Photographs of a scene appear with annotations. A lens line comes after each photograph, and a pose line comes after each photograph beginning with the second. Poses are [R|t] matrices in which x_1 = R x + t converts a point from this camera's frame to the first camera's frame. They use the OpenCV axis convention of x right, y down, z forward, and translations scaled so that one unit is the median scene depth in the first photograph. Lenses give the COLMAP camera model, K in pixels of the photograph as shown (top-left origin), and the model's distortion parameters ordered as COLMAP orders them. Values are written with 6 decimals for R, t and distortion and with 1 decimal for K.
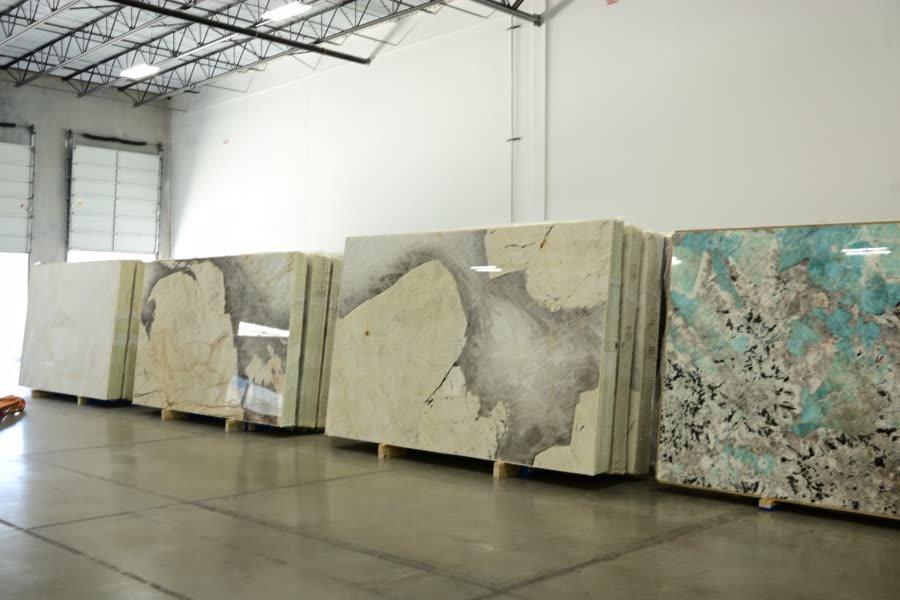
lens RADIAL K [[925.6, 0, 450.0], [0, 925.6, 300.0], [0, 0, 1]] dist [-0.021552, 0.027841]
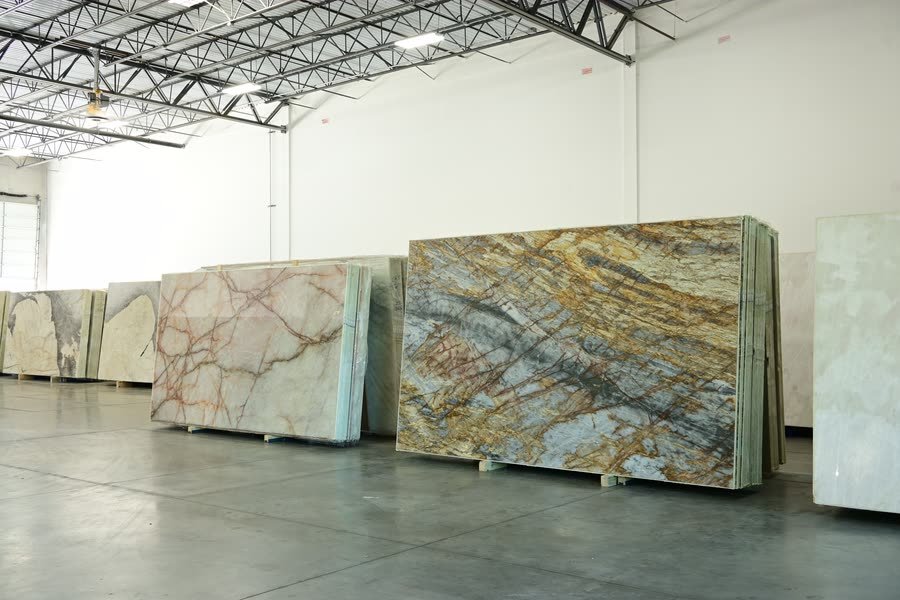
lens RADIAL K [[925.6, 0, 450.0], [0, 925.6, 300.0], [0, 0, 1]] dist [-0.021552, 0.027841]
pose [[0.995880, -0.007761, 0.090346, 0.614331], [0.008906, 0.999885, -0.012273, 0.003065], [-0.090240, 0.013027, 0.995835, -1.467707]]
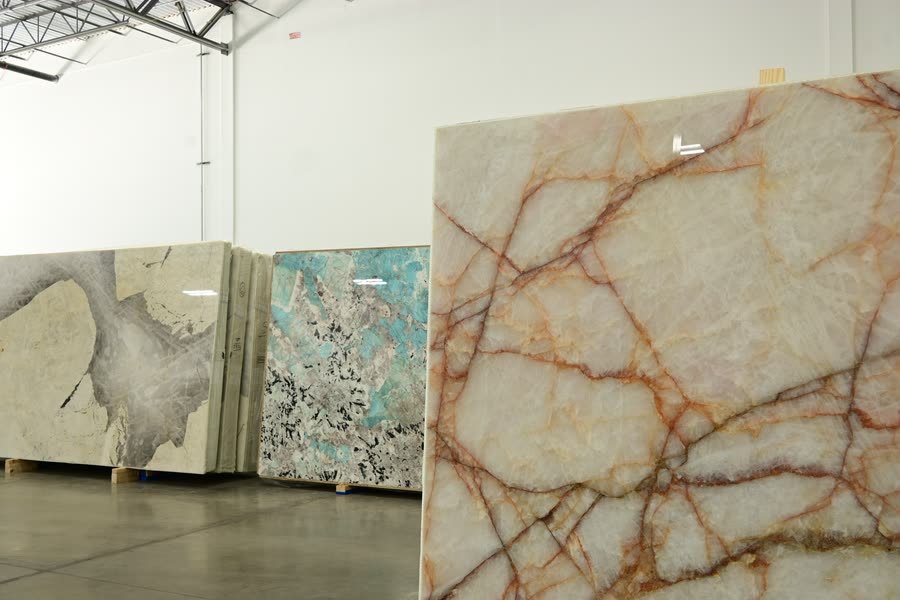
lens RADIAL K [[925.6, 0, 450.0], [0, 925.6, 300.0], [0, 0, 1]] dist [-0.021552, 0.027841]
pose [[0.962551, -0.005924, 0.271035, 0.149085], [0.012740, 0.999645, -0.023398, 0.012984], [-0.270800, 0.025975, 0.962285, -0.143064]]
